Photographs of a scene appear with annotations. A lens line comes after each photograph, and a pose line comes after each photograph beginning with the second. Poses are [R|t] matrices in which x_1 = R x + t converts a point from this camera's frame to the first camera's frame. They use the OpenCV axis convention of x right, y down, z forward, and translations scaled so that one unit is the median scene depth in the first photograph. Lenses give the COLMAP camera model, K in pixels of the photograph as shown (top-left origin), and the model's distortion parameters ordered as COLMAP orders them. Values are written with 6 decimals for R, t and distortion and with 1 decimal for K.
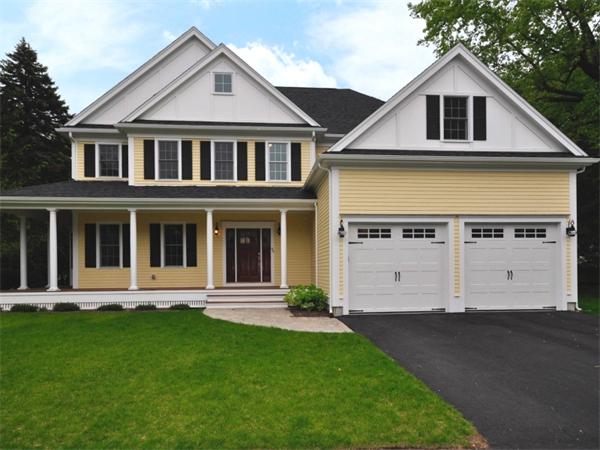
lens RADIAL K [[397.6, 0, 300.0], [0, 397.6, 225.0], [0, 0, 1]] dist [0.003790, 0.002258]
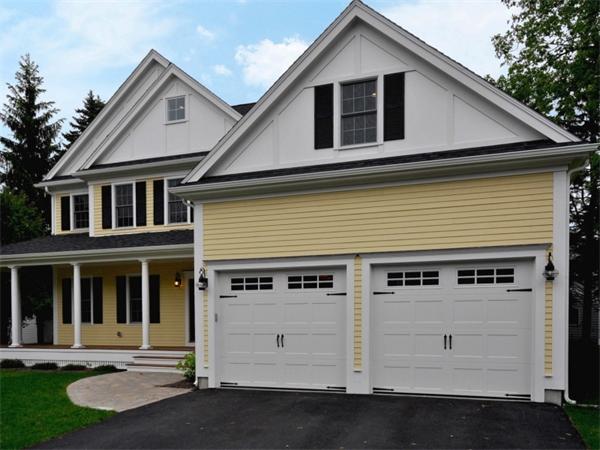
lens RADIAL K [[492.9, 0, 300.8], [0, 492.9, 284.6], [0, 0, 1]] dist [-0.001323, -0.001630]
pose [[0.913844, -0.023989, -0.405356, 0.547533], [0.037833, 0.998941, 0.026172, 0.001460], [0.404299, -0.039253, 0.913784, 0.148369]]
